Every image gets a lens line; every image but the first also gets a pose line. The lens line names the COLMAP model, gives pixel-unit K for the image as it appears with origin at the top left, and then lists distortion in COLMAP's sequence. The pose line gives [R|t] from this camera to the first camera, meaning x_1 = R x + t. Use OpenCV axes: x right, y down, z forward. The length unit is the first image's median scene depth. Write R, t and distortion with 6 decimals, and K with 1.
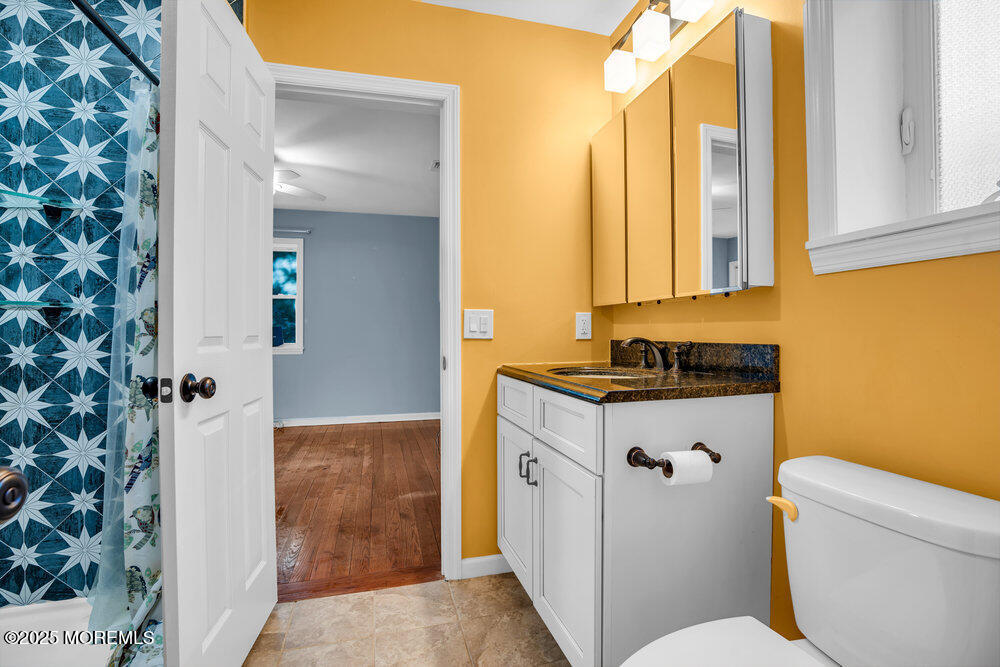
lens RADIAL K [[479.0, 0, 500.2], [0, 479.0, 332.3], [0, 0, 1]] dist [-0.029645, 0.000294]
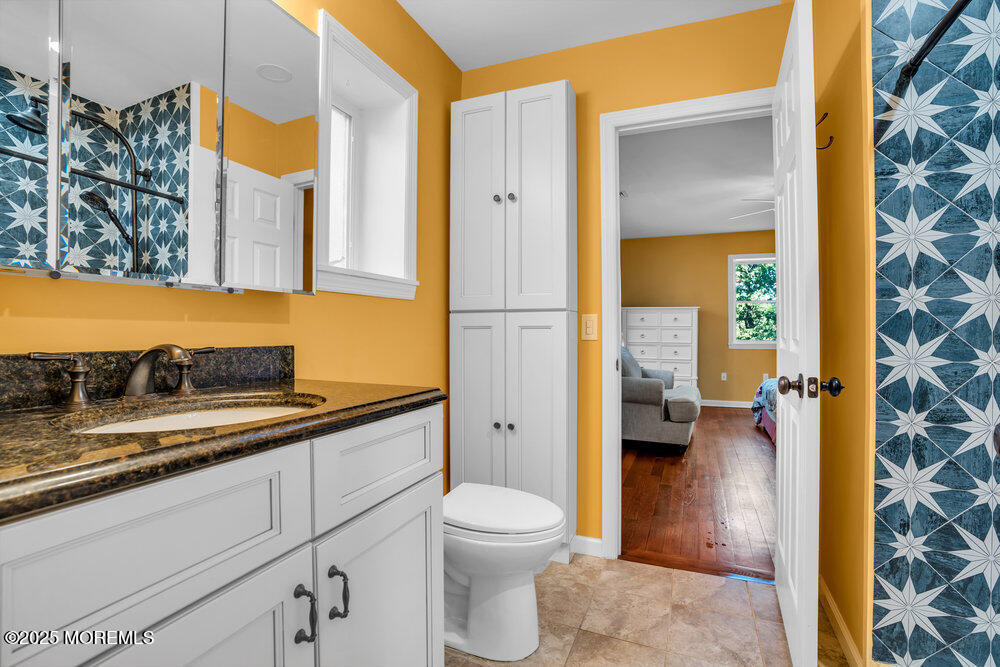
lens RADIAL K [[479.0, 0, 498.8], [0, 479.0, 335.1], [0, 0, 1]] dist [-0.029645, 0.000294]
pose [[-0.806033, 0.001142, 0.591869, -0.247185], [0.001649, 0.999999, 0.000317, 0.000637], [-0.591868, 0.001232, -0.806034, 0.822129]]
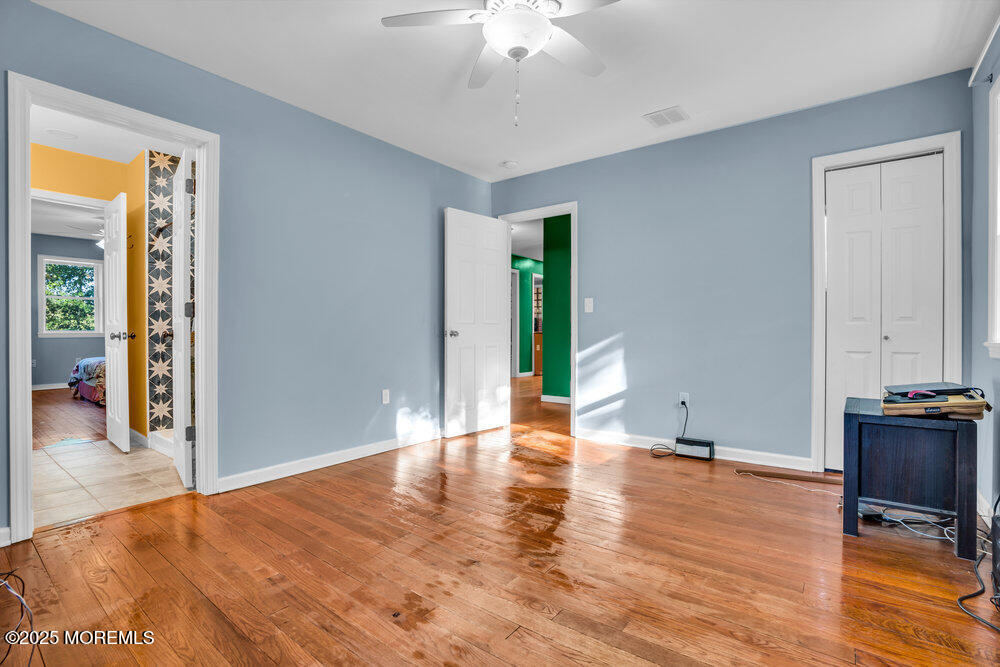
lens RADIAL K [[453.8, 0, 499.5], [0, 453.8, 333.5], [0, 0, 1]] dist [-0.022769, -0.000288]
pose [[-0.790679, 0.003816, -0.612219, -0.291553], [-0.000755, 0.999974, 0.007208, 0.042741], [0.612230, 0.006162, -0.790655, 2.067999]]
